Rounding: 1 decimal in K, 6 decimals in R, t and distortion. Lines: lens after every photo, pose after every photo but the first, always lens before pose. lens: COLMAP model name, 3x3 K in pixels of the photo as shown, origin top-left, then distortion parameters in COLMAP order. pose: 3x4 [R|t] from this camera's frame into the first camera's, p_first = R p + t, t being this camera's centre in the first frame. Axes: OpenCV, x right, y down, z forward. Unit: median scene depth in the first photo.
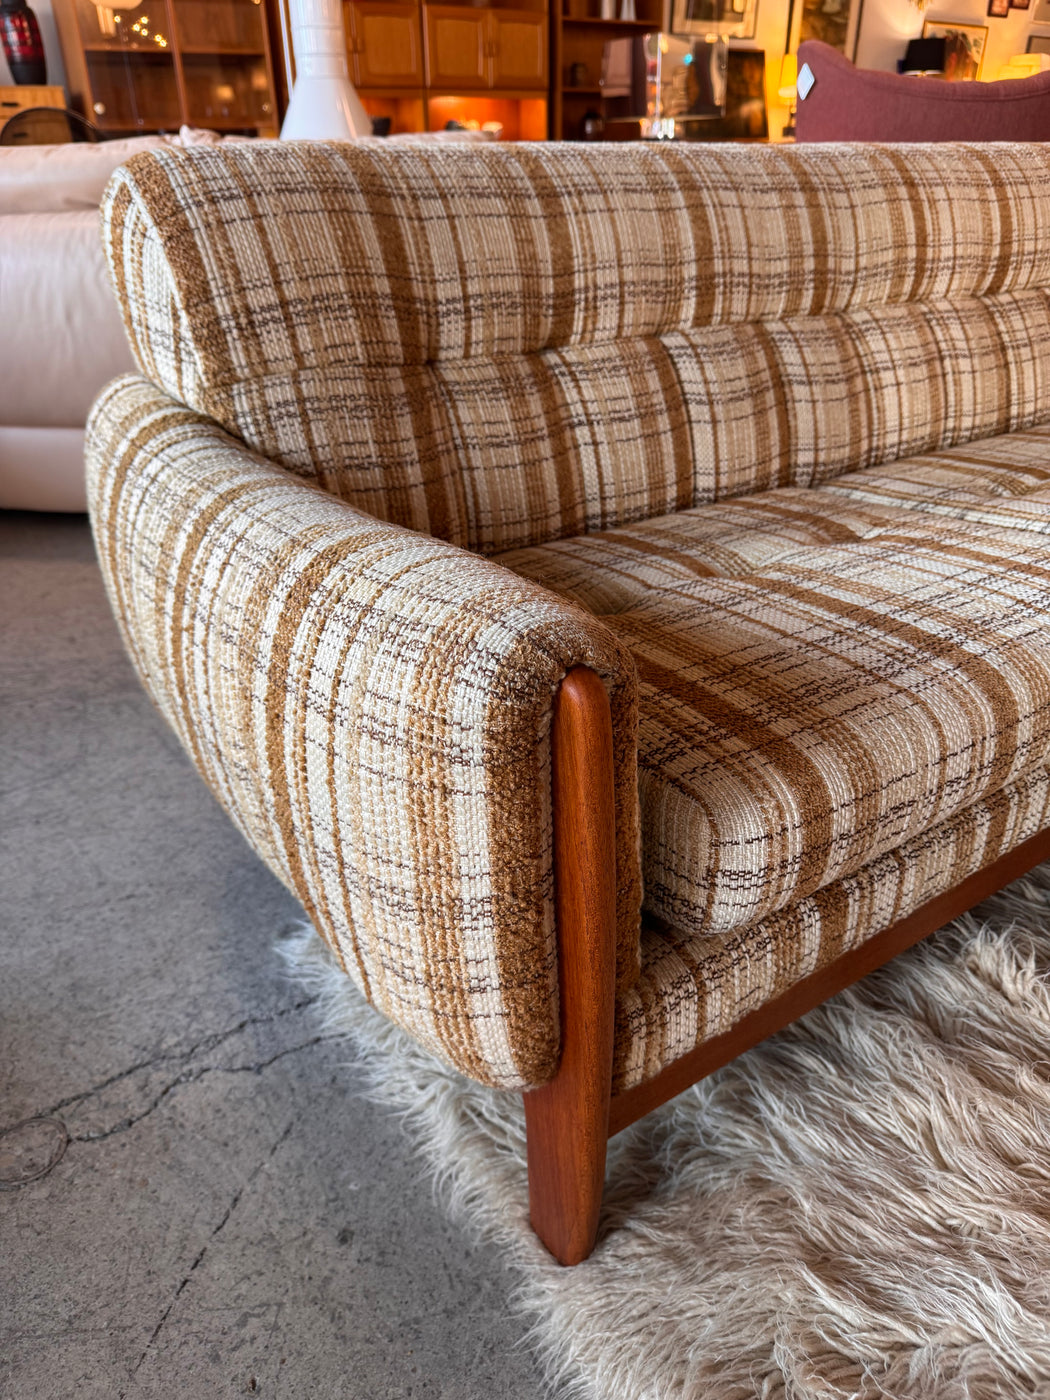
lens RADIAL K [[1008.8, 0, 533.0], [0, 1008.8, 703.7], [0, 0, 1]] dist [0.004828, -0.025850]
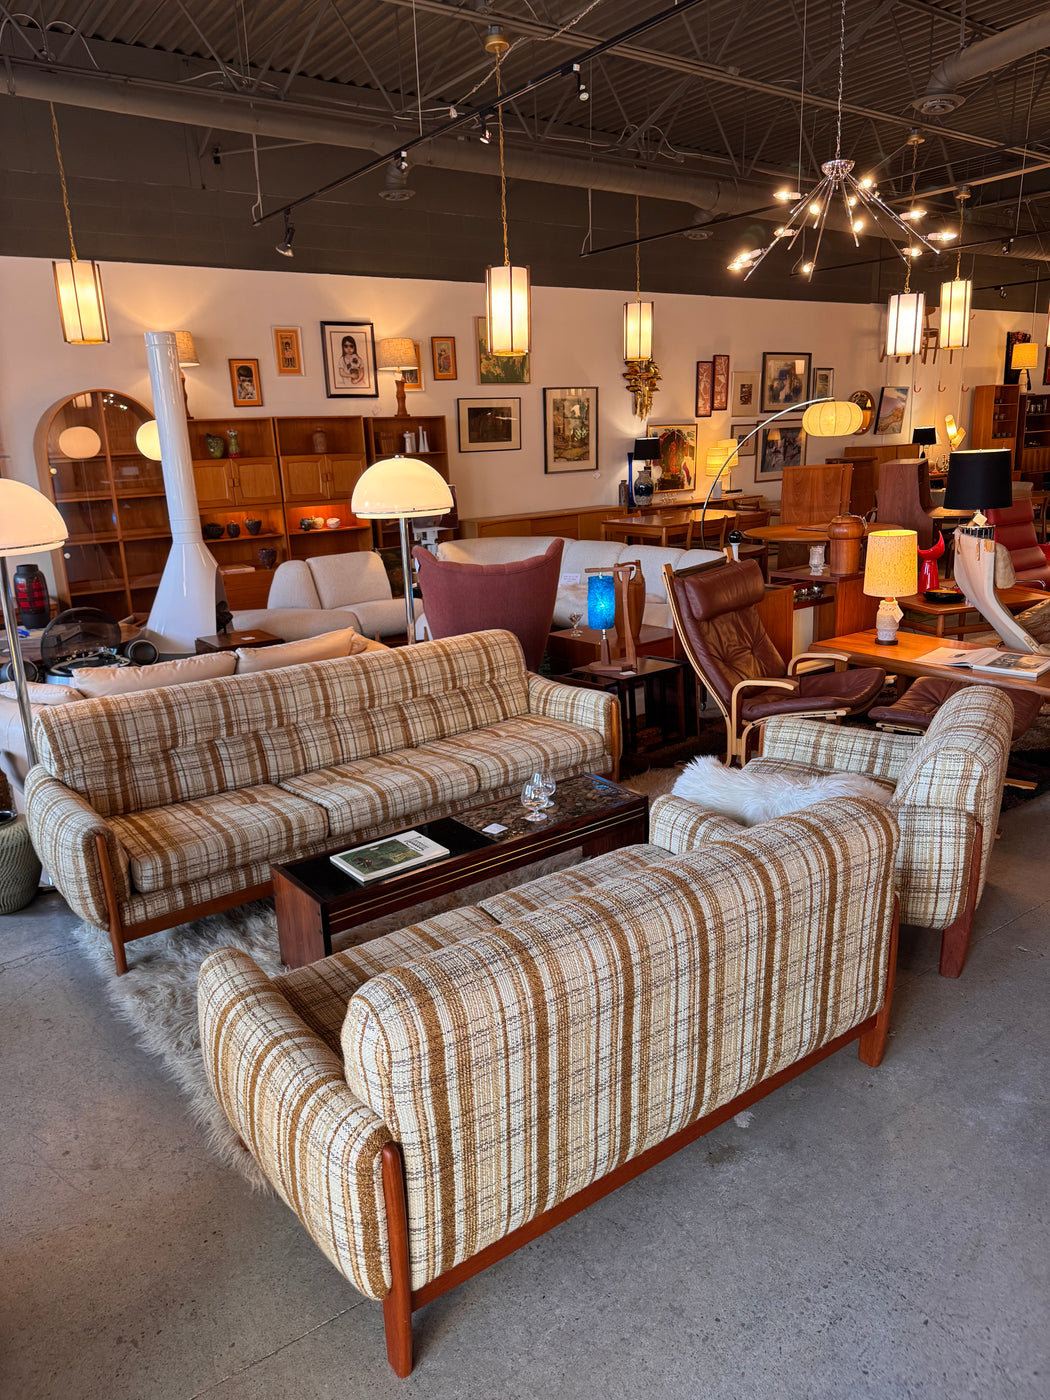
lens RADIAL K [[970.8, 0, 529.2], [0, 970.8, 704.3], [0, 0, 1]] dist [0.164560, -0.283932]
pose [[0.998827, -0.032311, 0.036056, 1.294779], [0.039671, 0.973104, -0.226926, 0.350817], [-0.027754, 0.228091, 0.973244, -2.683668]]
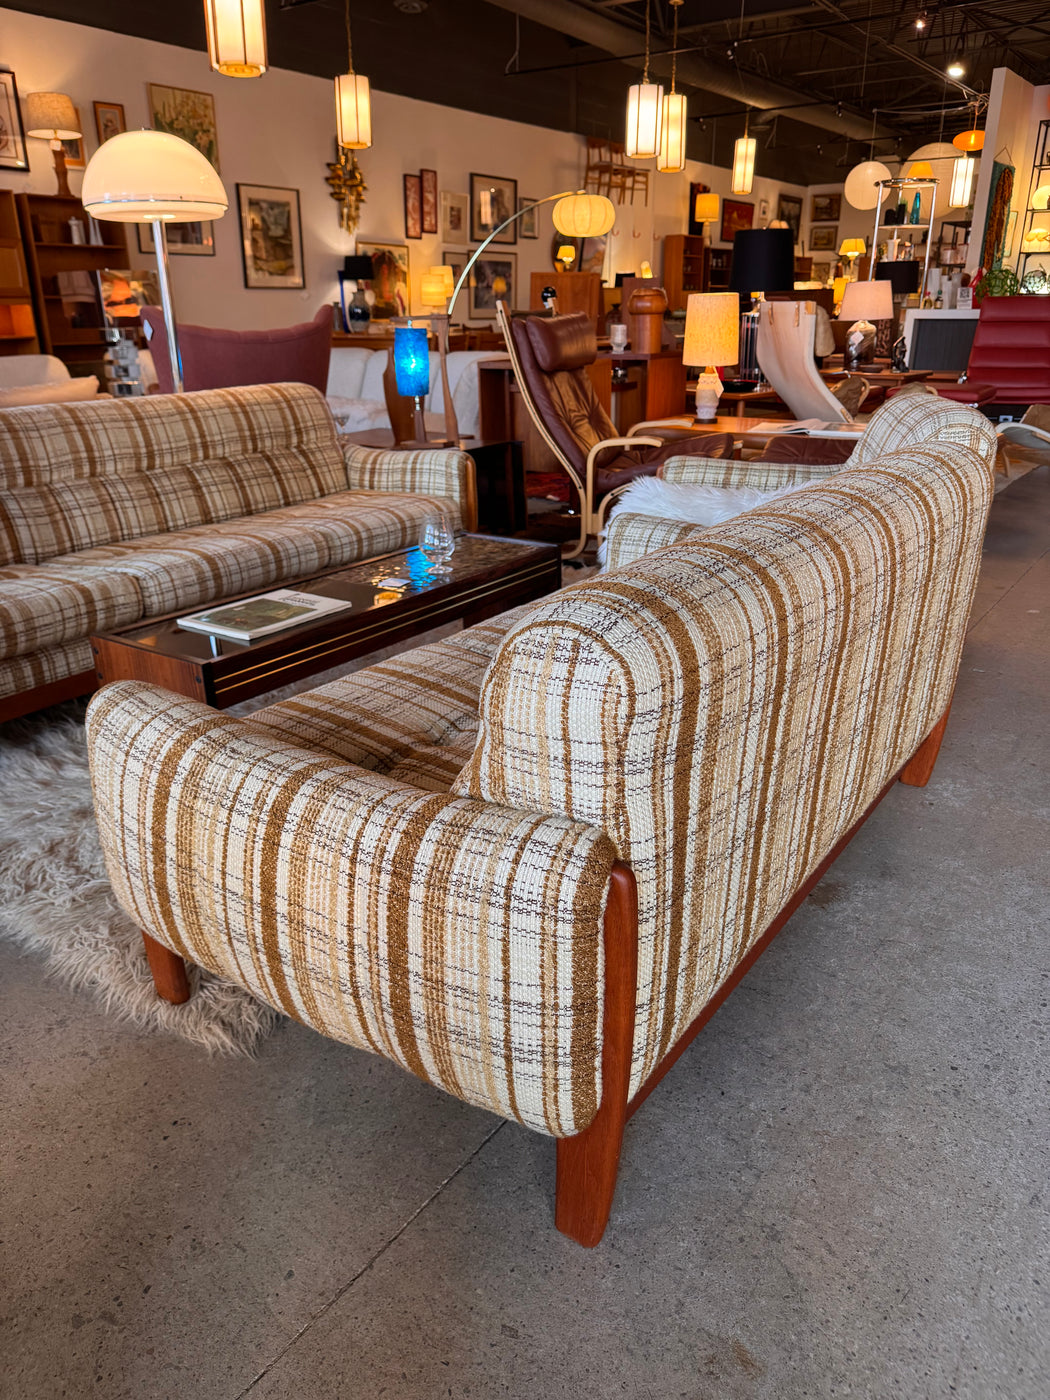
lens RADIAL K [[989.5, 0, 525.0], [0, 989.5, 700.0], [0, 0, 1]] dist [0.066007, -0.100259]
pose [[0.932157, -0.122235, 0.340797, 0.675276], [0.164950, 0.981300, -0.099208, 0.618037], [-0.322297, 0.148692, 0.934888, -1.747457]]
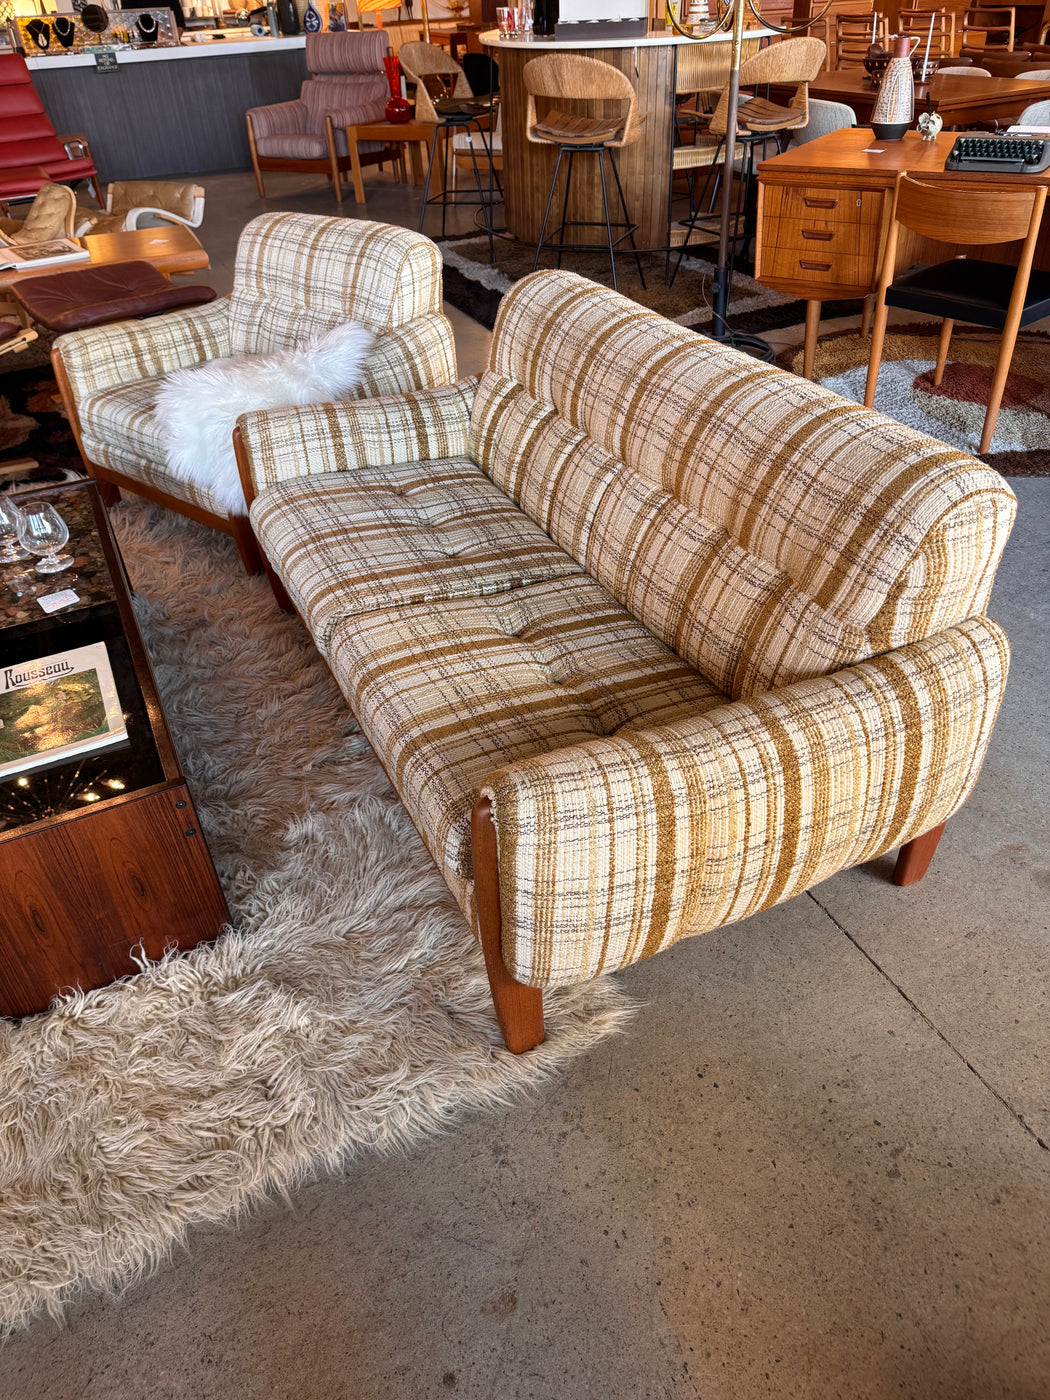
lens RADIAL K [[974.0, 0, 525.1], [0, 974.0, 693.2], [0, 0, 1]] dist [0.132637, -0.201021]
pose [[0.150005, -0.568721, 0.808737, -0.314967], [0.505099, 0.747271, 0.431810, -0.252817], [-0.849925, 0.343718, 0.399355, -0.787083]]
